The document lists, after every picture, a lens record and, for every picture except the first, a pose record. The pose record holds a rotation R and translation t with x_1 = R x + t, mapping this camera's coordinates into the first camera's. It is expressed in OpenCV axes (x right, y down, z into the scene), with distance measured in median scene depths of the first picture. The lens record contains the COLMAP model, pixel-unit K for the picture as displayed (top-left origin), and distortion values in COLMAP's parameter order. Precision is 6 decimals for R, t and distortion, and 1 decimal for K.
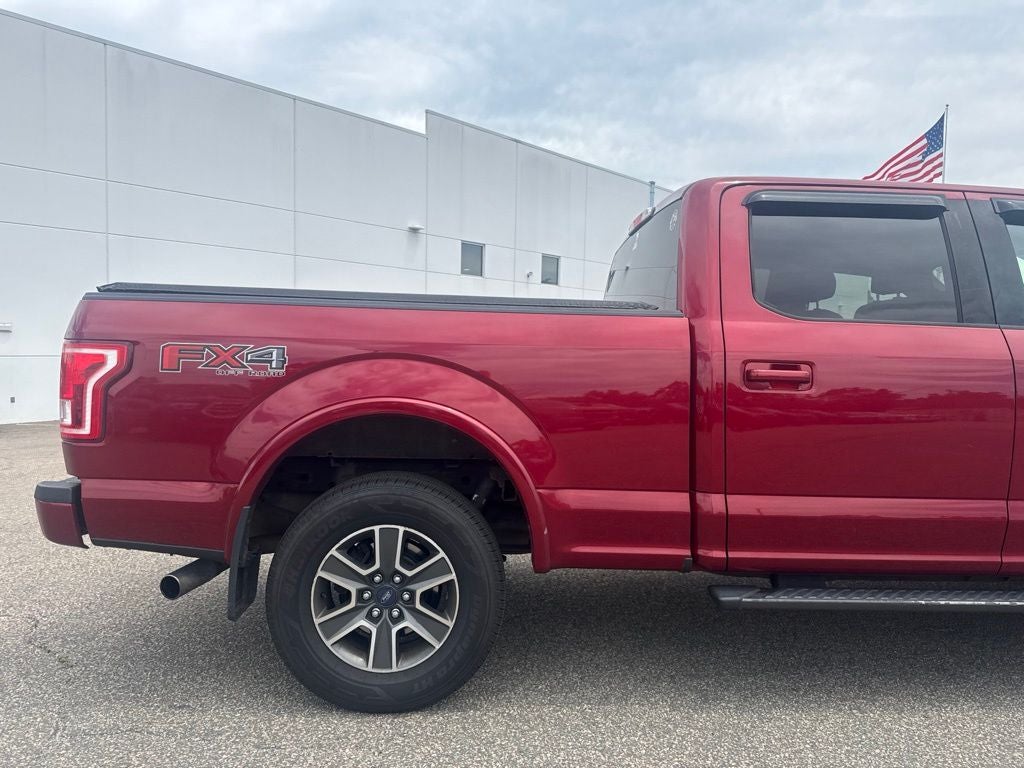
lens RADIAL K [[746.0, 0, 482.2], [0, 746.0, 389.5], [0, 0, 1]] dist [0.027259, -0.041764]
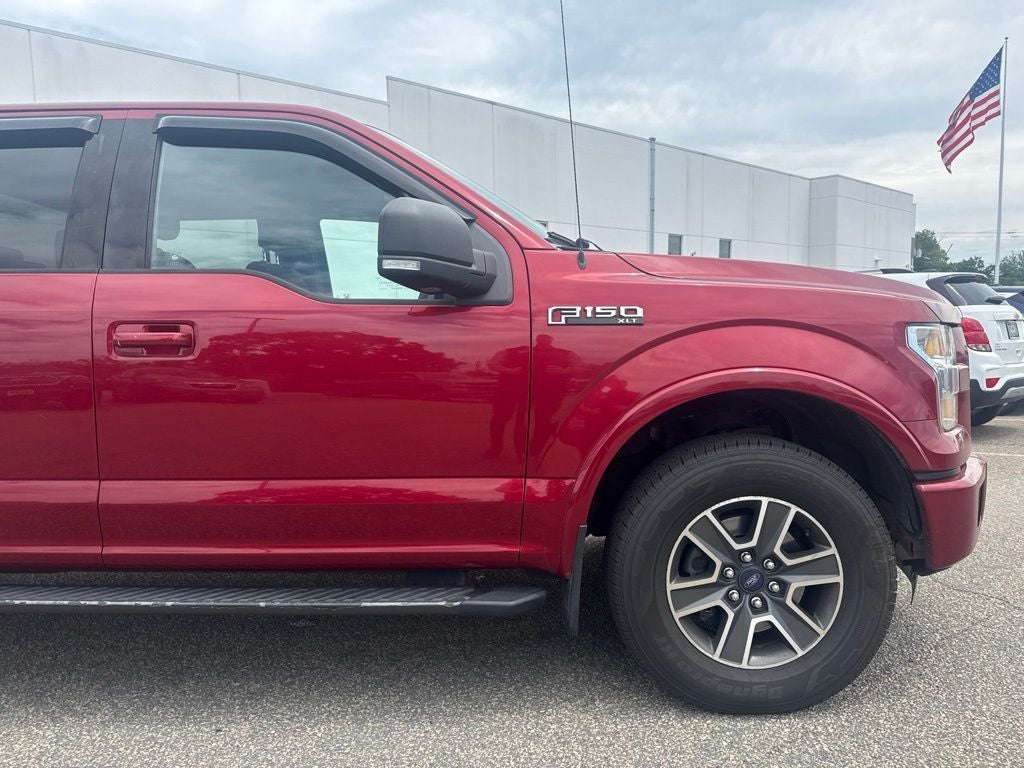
lens RADIAL K [[732.1, 0, 542.7], [0, 732.1, 384.9], [0, 0, 1]] dist [-0.007815, 0.002504]
pose [[0.995562, -0.027782, -0.089918, 1.272951], [0.031049, 0.998900, 0.035137, 0.028135], [0.088843, -0.037773, 0.995329, 0.237199]]
